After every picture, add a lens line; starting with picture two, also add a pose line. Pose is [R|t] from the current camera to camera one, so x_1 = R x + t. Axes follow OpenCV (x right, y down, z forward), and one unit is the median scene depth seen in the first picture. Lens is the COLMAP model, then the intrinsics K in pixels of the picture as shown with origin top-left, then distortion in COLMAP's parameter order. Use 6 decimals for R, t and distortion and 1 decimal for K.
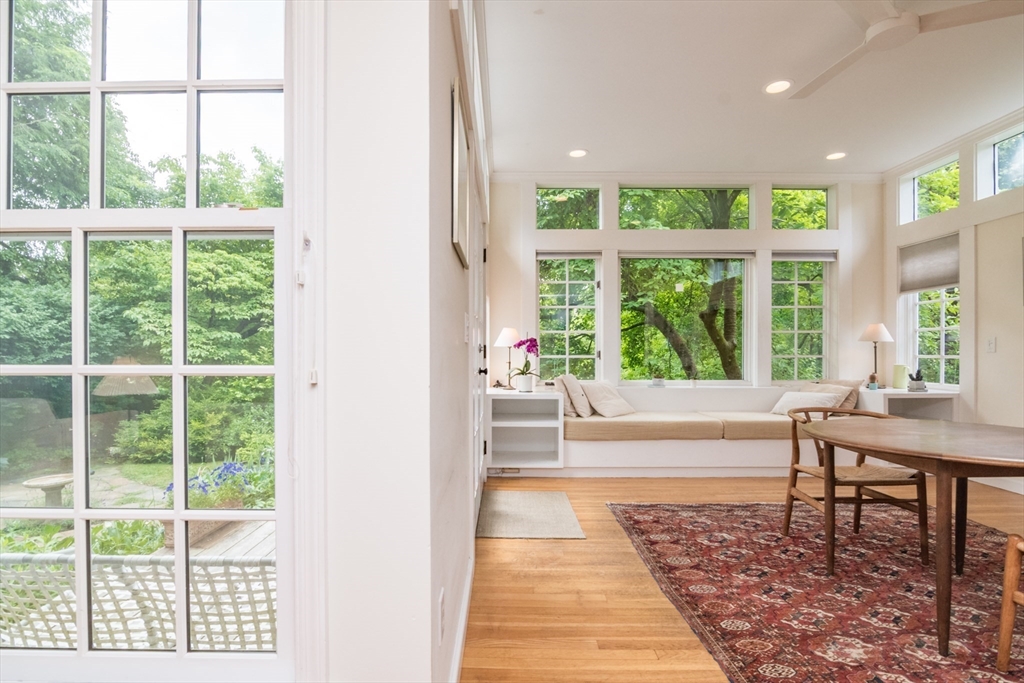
lens RADIAL K [[499.8, 0, 503.9], [0, 499.8, 352.1], [0, 0, 1]] dist [-0.010259, -0.000589]
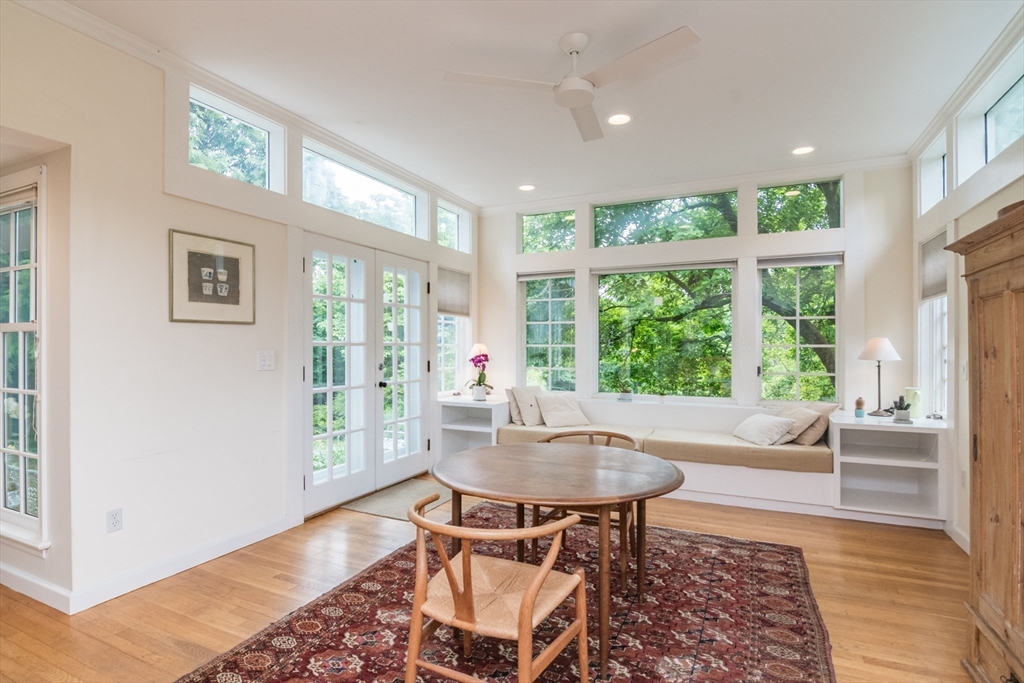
lens RADIAL K [[513.3, 0, 512.0], [0, 513.3, 341.5], [0, 0, 1]] dist [-0.014363, -0.000221]
pose [[0.904612, -0.000170, -0.426236, 0.589396], [-0.003848, 0.999956, -0.008566, -0.044734], [0.426218, 0.009389, 0.904572, -0.042245]]
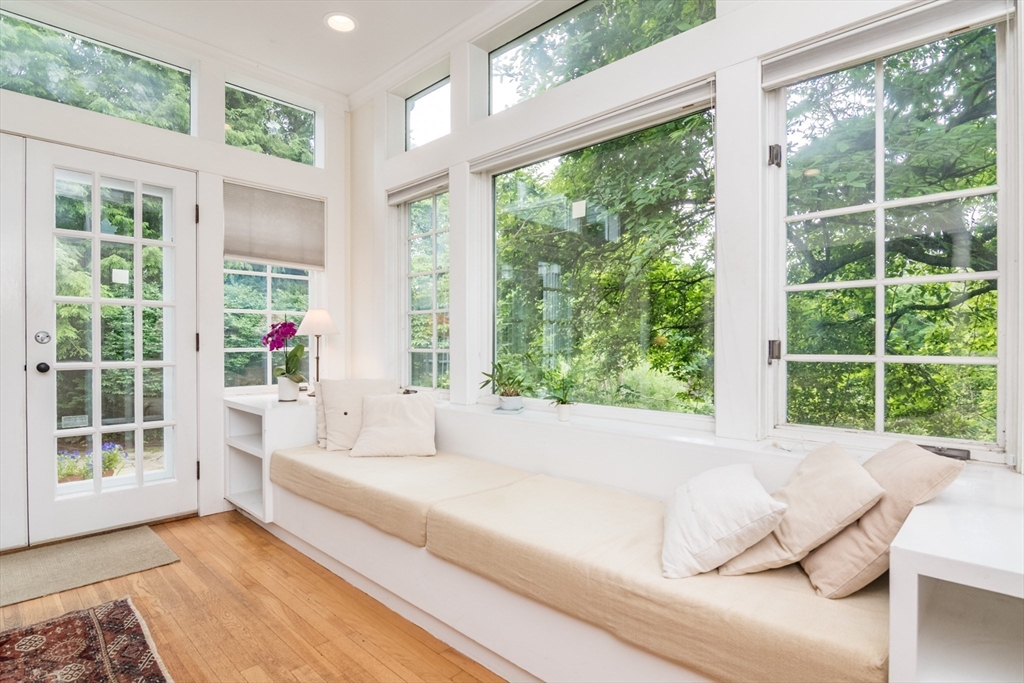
lens RADIAL K [[521.9, 0, 537.4], [0, 521.9, 343.4], [0, 0, 1]] dist [-0.041767, 0.000673]
pose [[0.746181, 0.004179, -0.665730, 0.734113], [-0.003751, 0.999991, 0.002073, -0.002321], [0.665732, 0.000950, 0.746190, 0.668861]]
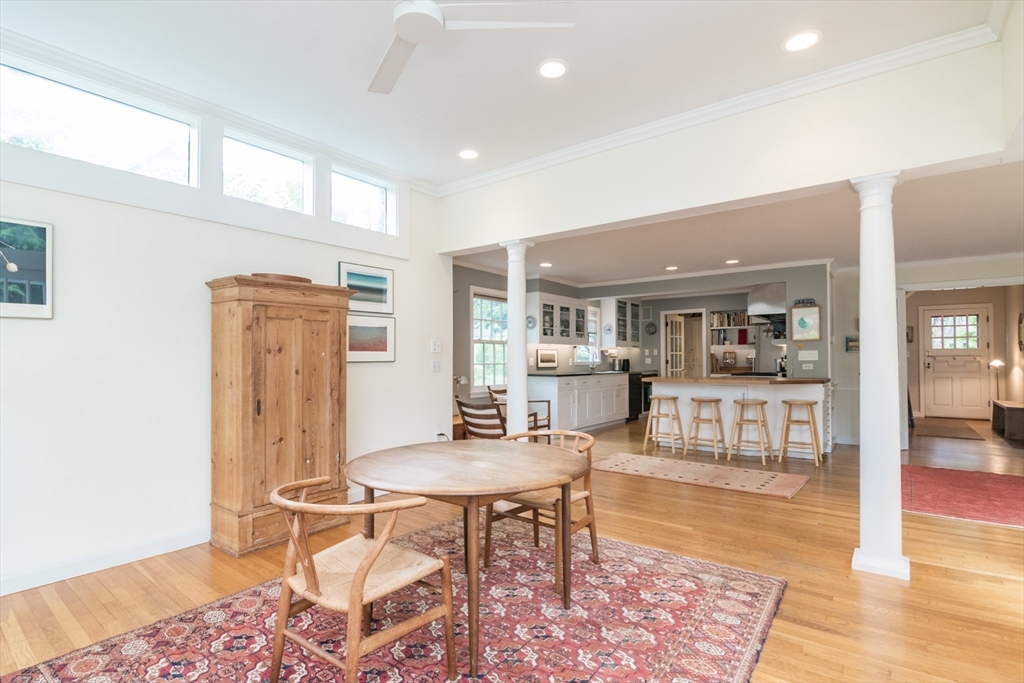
lens RADIAL K [[499.8, 0, 503.9], [0, 499.8, 352.1], [0, 0, 1]] dist [-0.010259, -0.000589]
pose [[-0.787863, 0.009996, 0.615769, 0.063640], [0.002430, 0.999911, -0.013123, -0.031765], [-0.615845, -0.008843, -0.787817, 0.831966]]
